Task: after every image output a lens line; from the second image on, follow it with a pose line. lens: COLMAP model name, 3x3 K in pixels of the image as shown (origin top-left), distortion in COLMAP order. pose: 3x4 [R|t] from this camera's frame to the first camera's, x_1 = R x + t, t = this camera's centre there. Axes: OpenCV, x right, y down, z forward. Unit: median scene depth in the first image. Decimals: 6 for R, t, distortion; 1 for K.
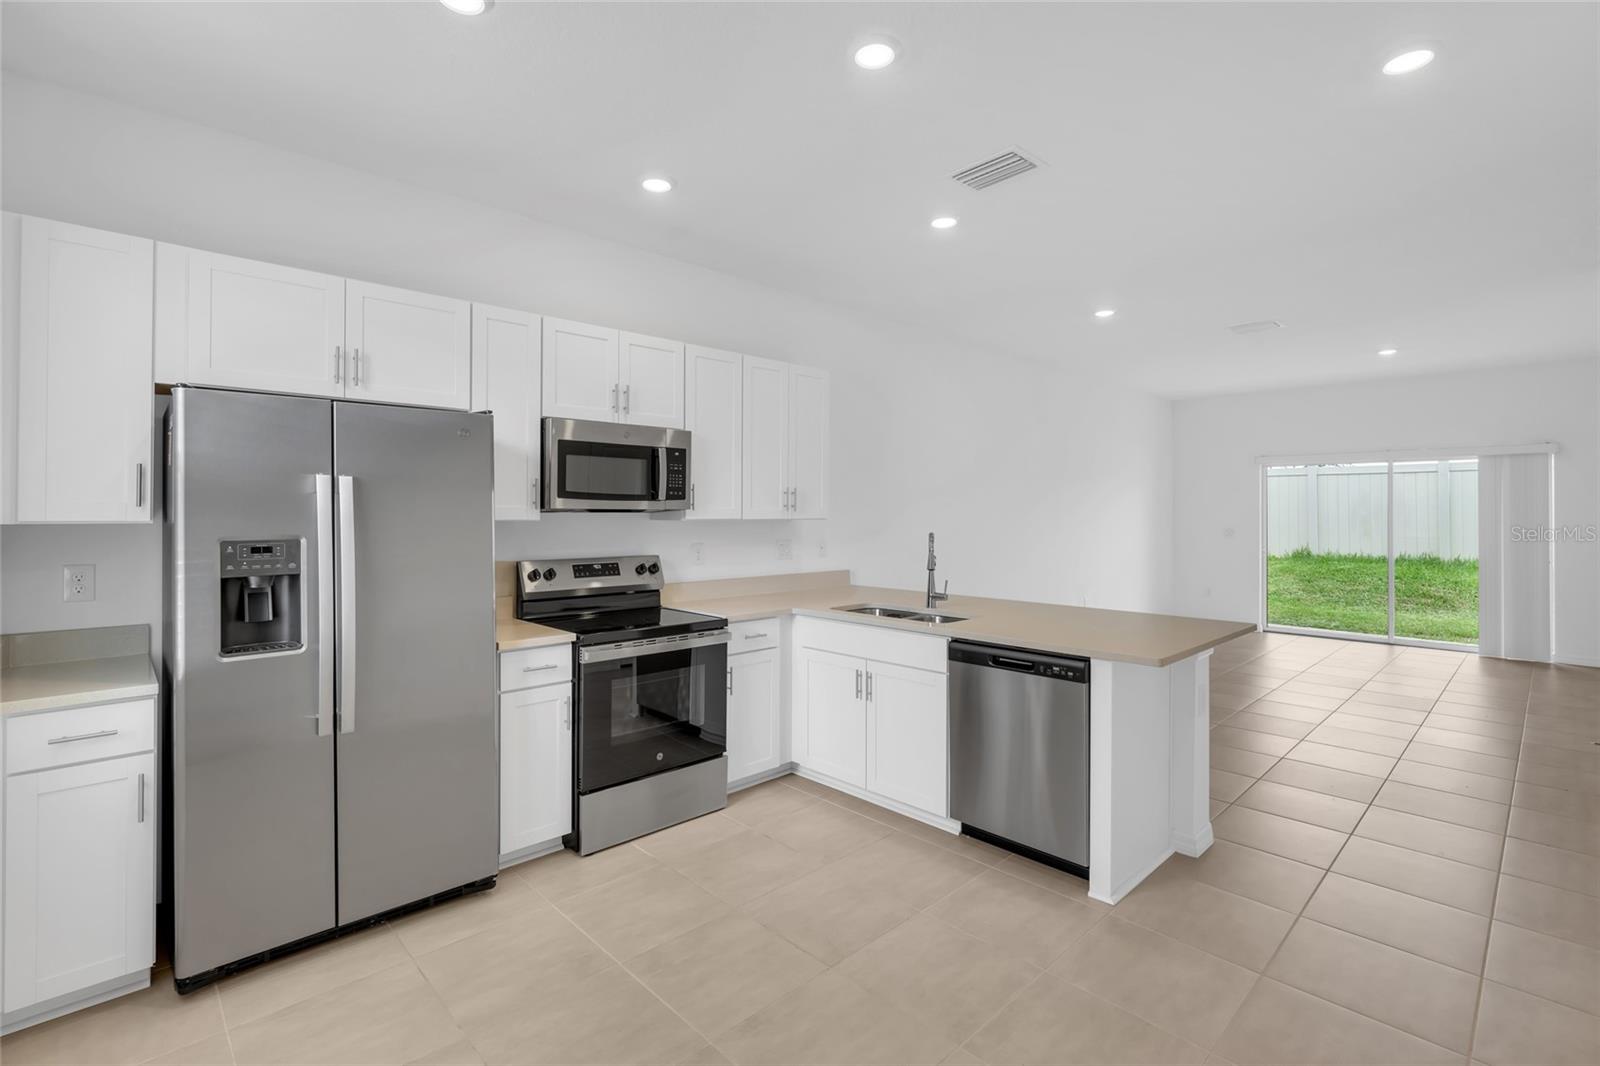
lens RADIAL K [[724.4, 0, 791.9], [0, 724.4, 509.9], [0, 0, 1]] dist [-0.008986, 0.003653]
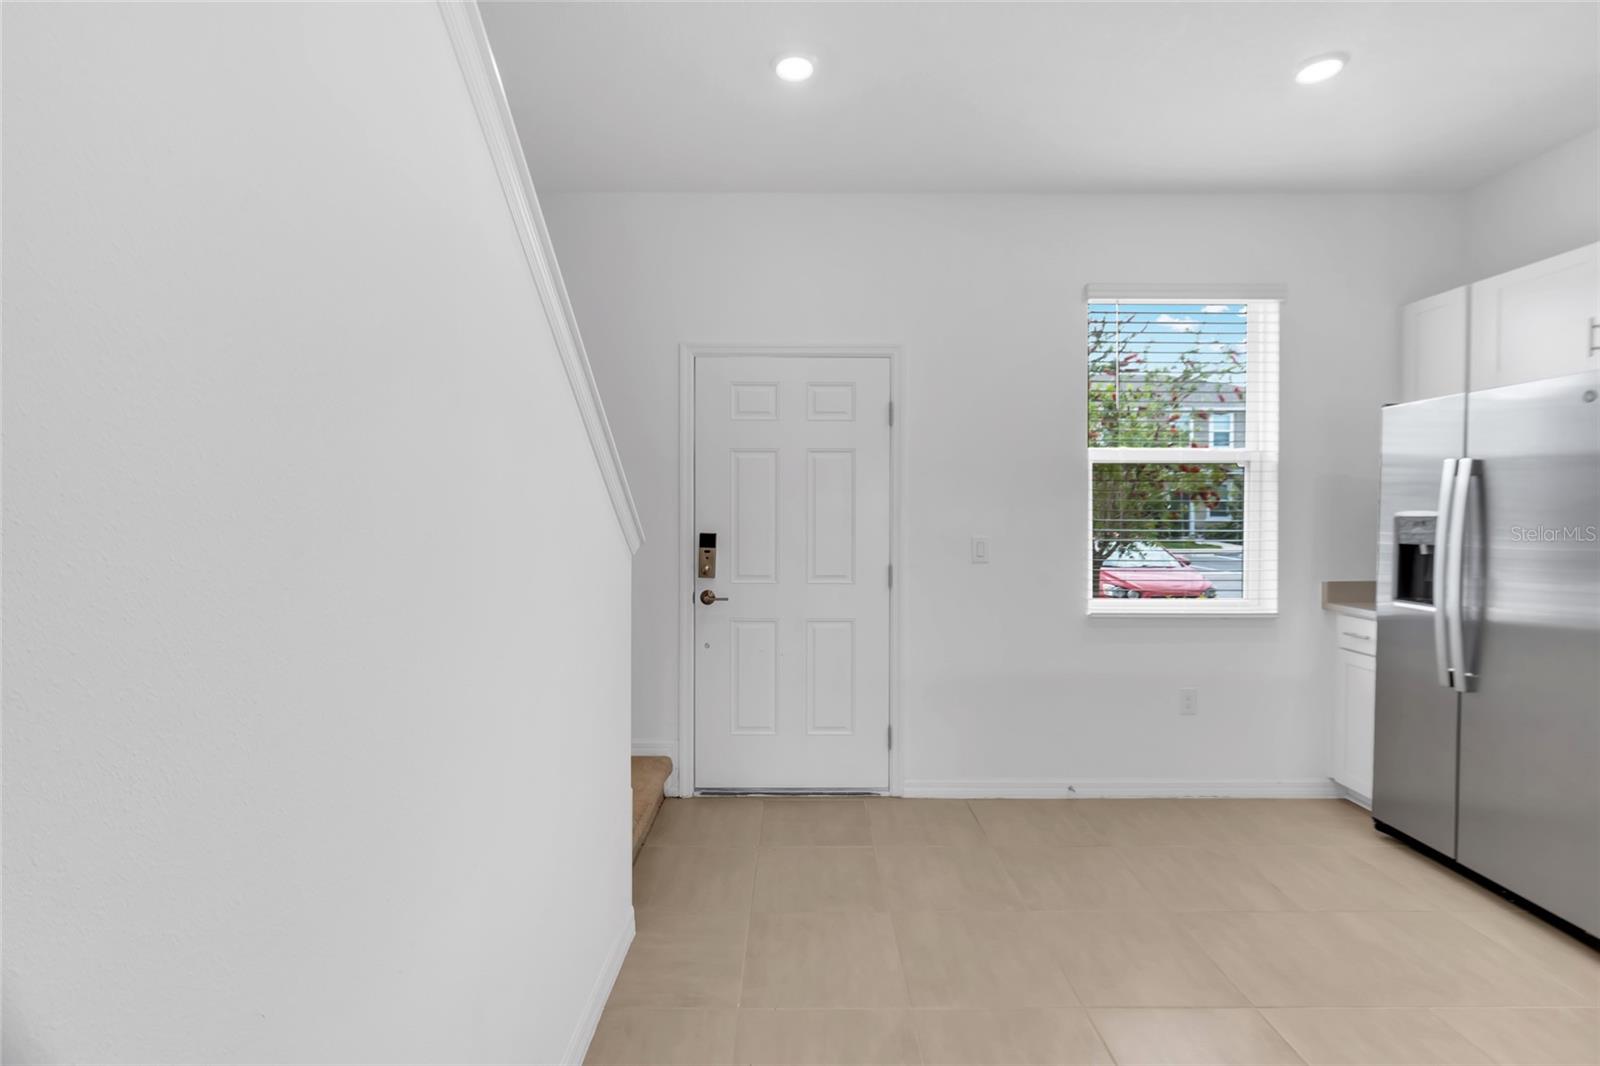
lens RADIAL K [[748.7, 0, 803.3], [0, 748.7, 527.8], [0, 0, 1]] dist [0.000591, -0.000820]
pose [[-0.679464, 0.015266, -0.733550, 0.544921], [0.002452, 0.999825, 0.018537, 0.020058], [0.733704, 0.010797, -0.679383, 0.622020]]
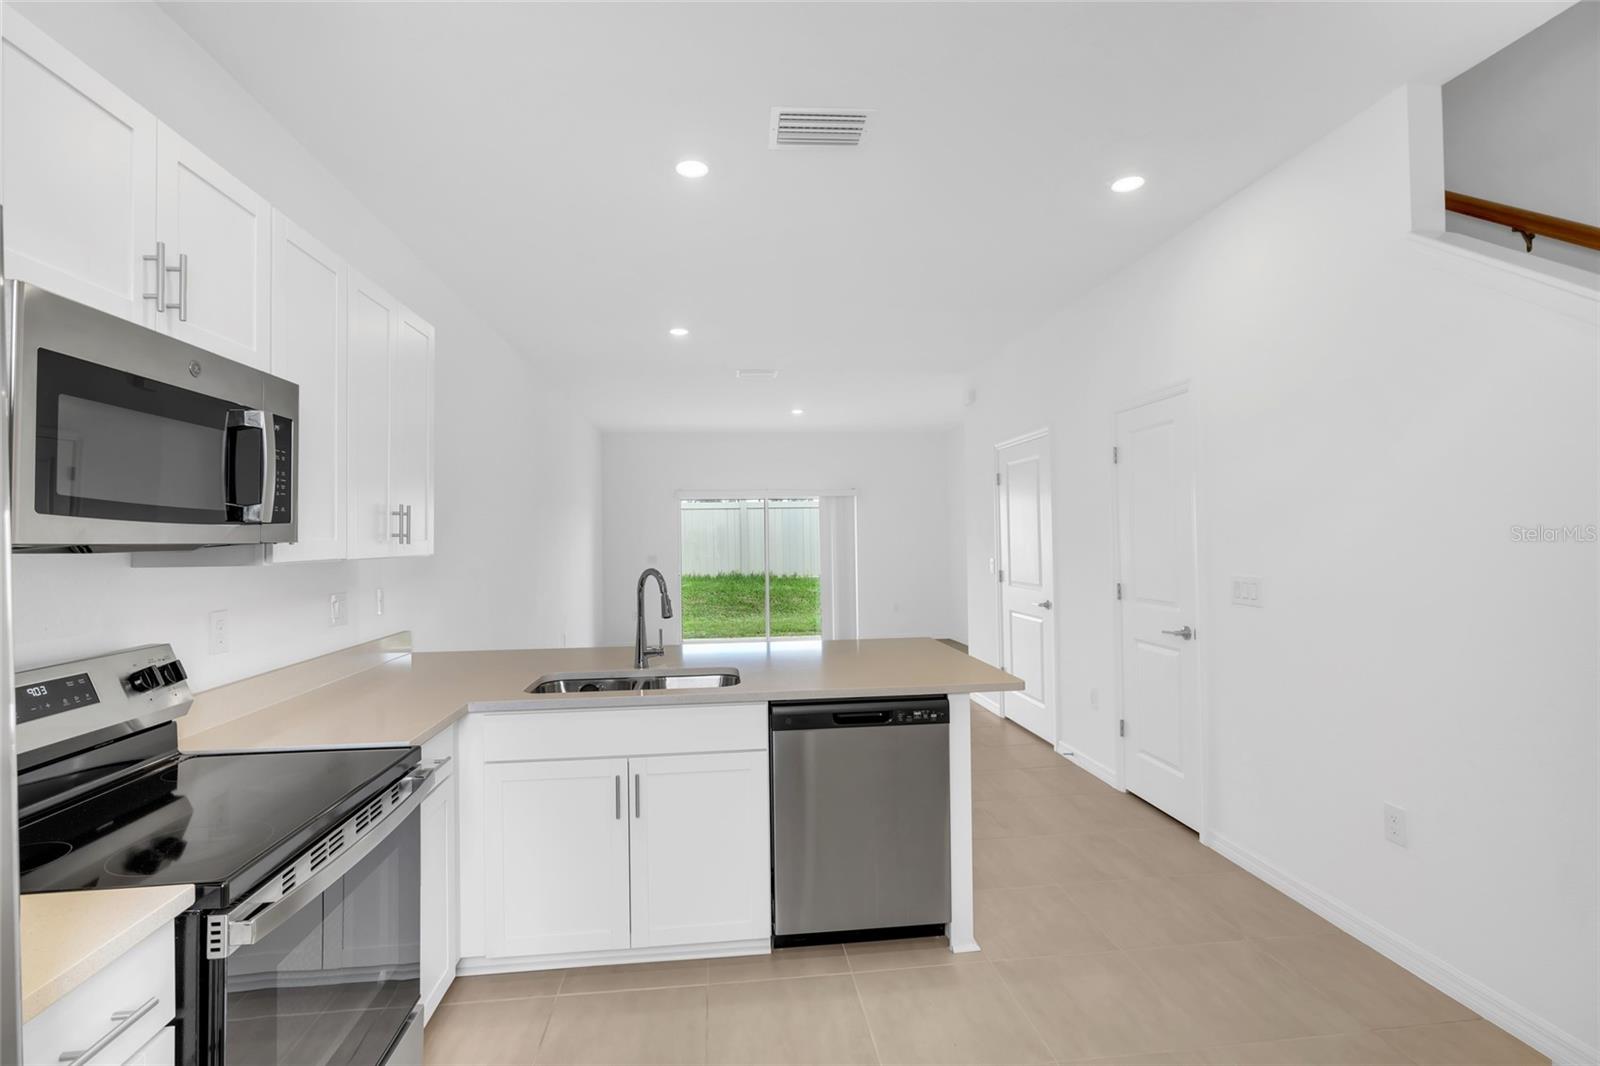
lens RADIAL K [[724.4, 0, 784.9], [0, 724.4, 527.3], [0, 0, 1]] dist [-0.008986, 0.003653]
pose [[0.608215, 0.001717, 0.793770, -0.310420], [0.014457, 0.999808, -0.013240, 0.000071], [-0.793641, 0.019528, 0.608073, 0.409703]]
